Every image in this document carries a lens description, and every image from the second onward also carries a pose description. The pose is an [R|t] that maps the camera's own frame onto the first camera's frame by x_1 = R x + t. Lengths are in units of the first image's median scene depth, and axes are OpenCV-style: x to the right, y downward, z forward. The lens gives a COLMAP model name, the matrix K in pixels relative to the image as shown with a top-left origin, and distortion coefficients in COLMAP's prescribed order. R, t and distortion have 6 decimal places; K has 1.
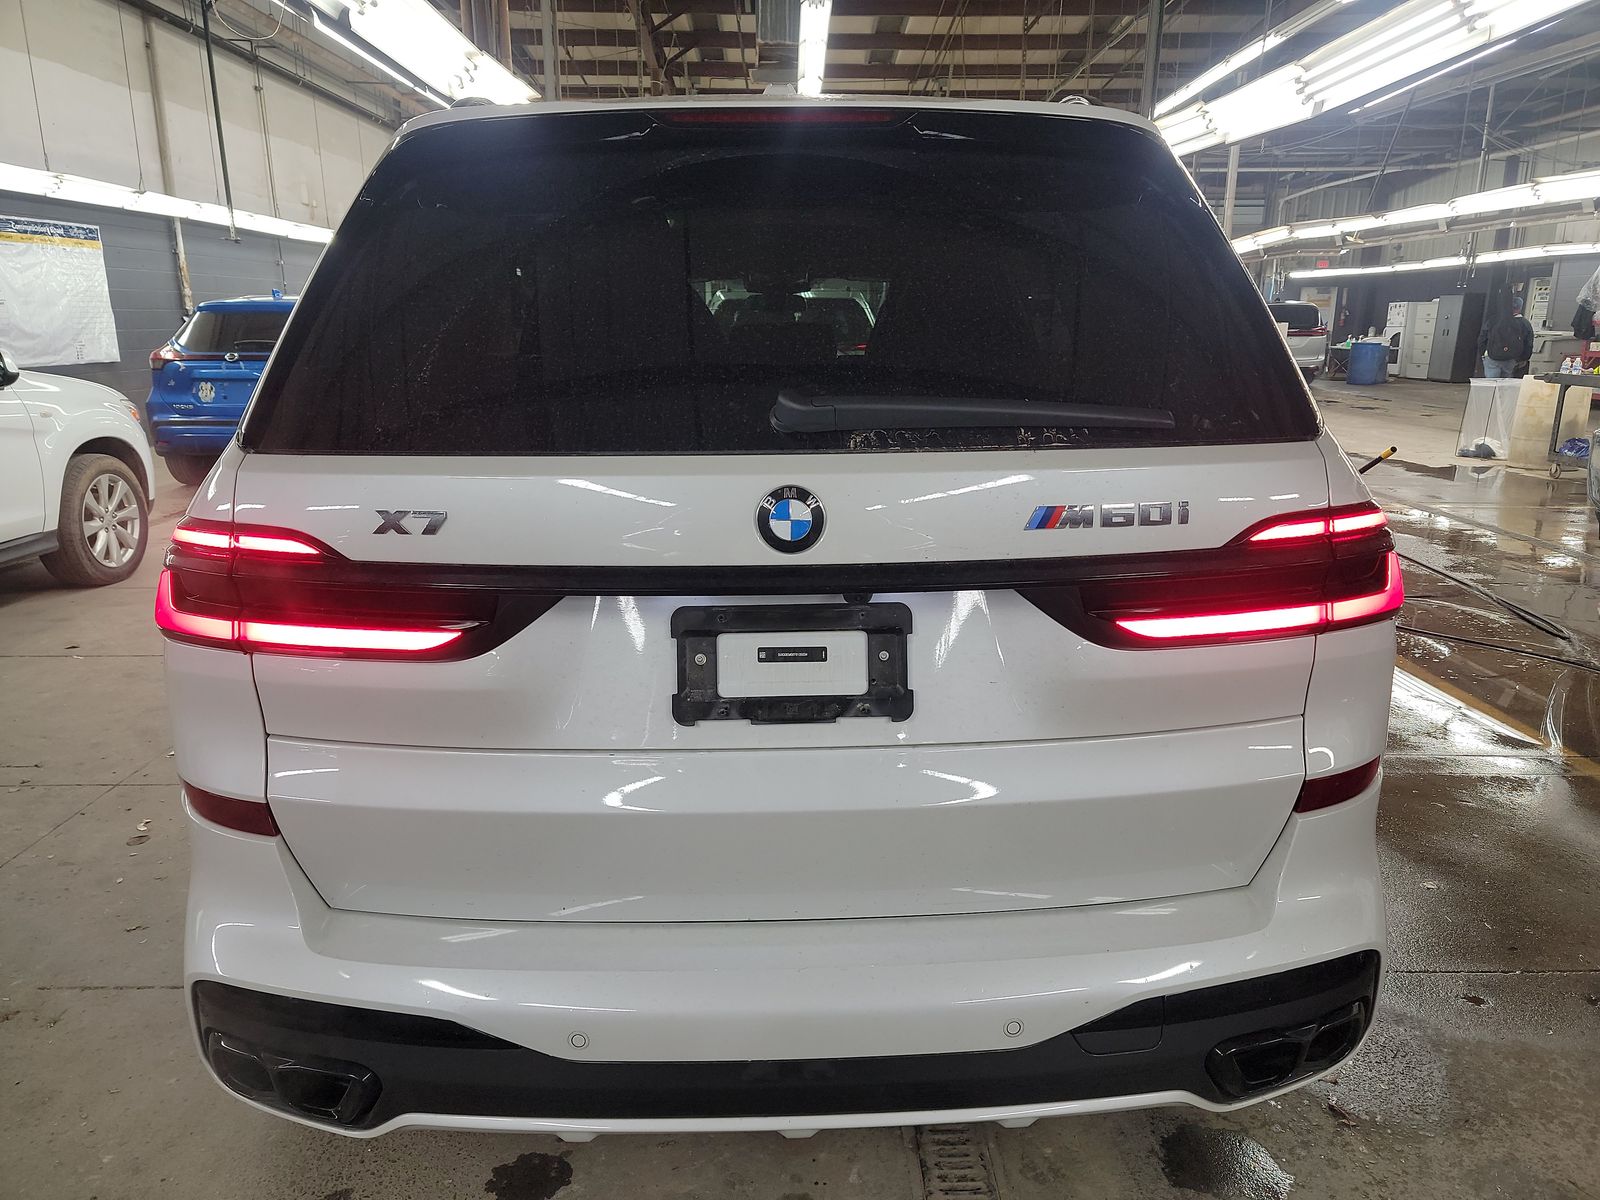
lens RADIAL K [[1117.3, 0, 811.5], [0, 1117.3, 609.7], [0, 0, 1]] dist [0.050745, -0.027898]
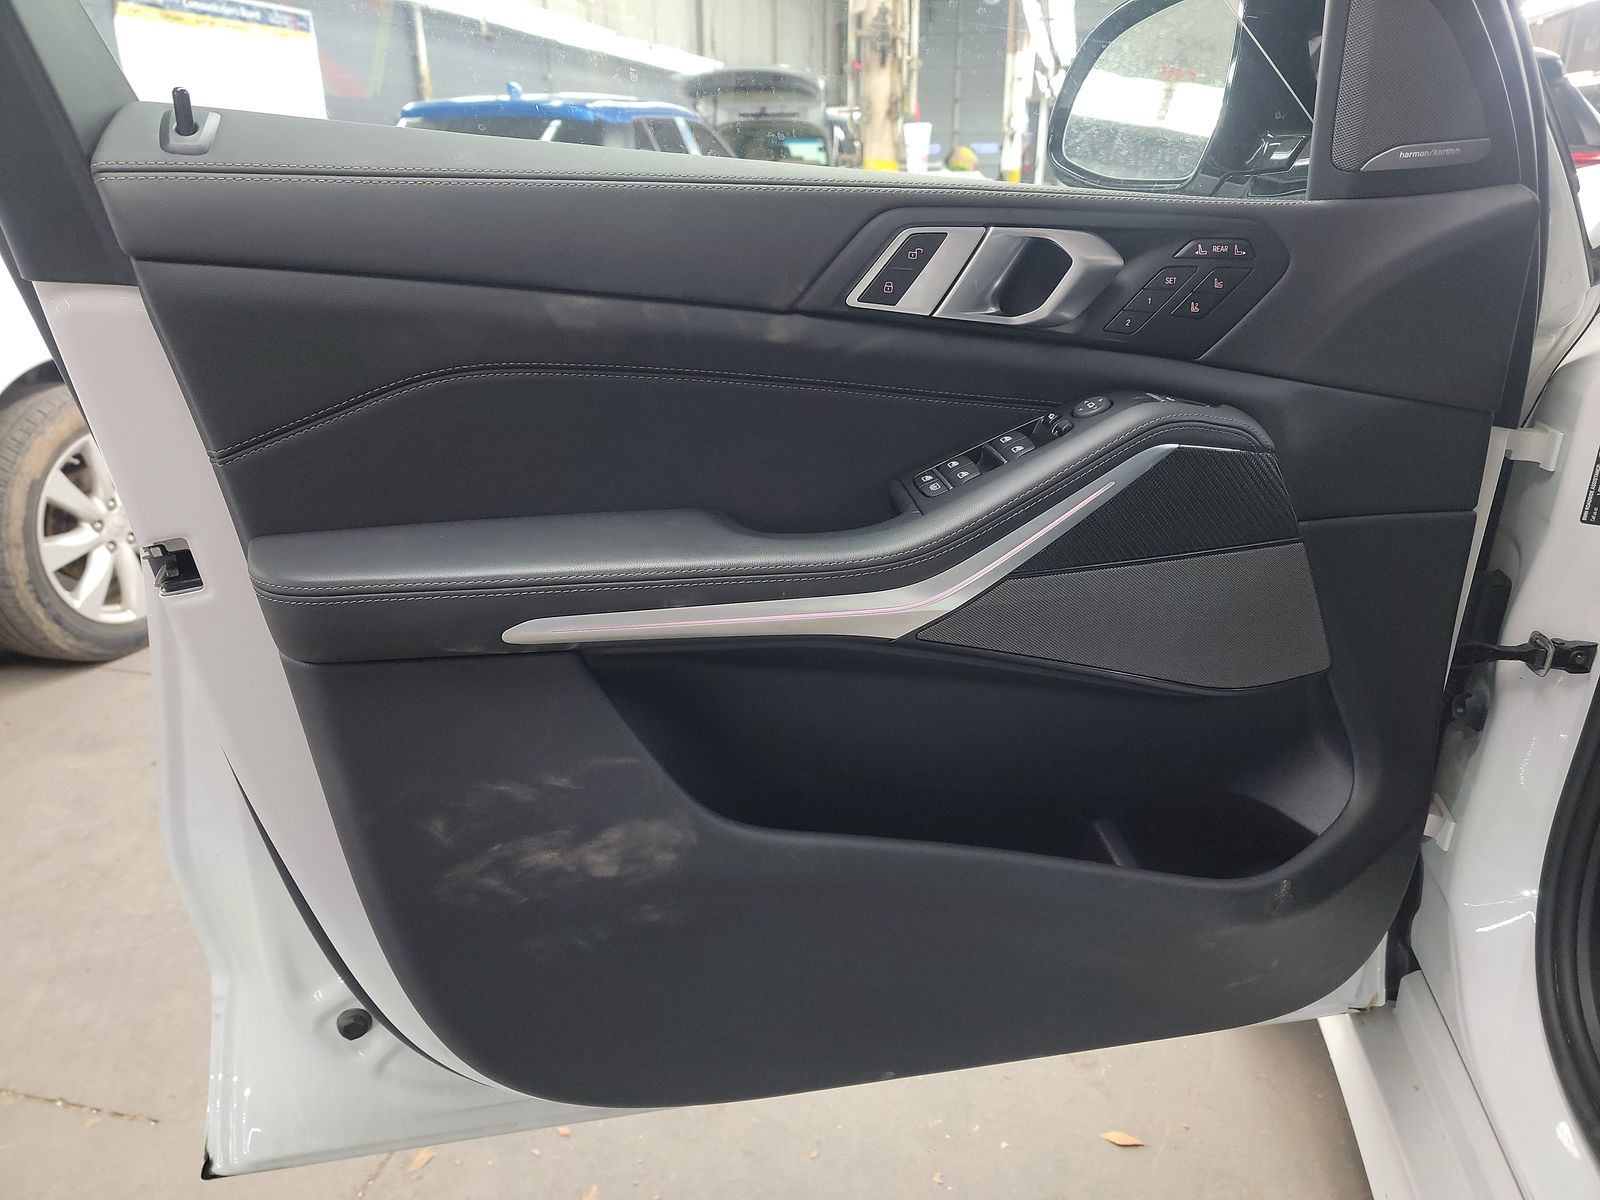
lens RADIAL K [[1117.3, 0, 795.1], [0, 1117.3, 594.0], [0, 0, 1]] dist [0.050745, -0.027898]
pose [[0.970945, 0.079728, -0.225630, -0.129381], [-0.054138, 0.991605, 0.117423, -0.068566], [0.233098, -0.101796, 0.967111, 0.338141]]
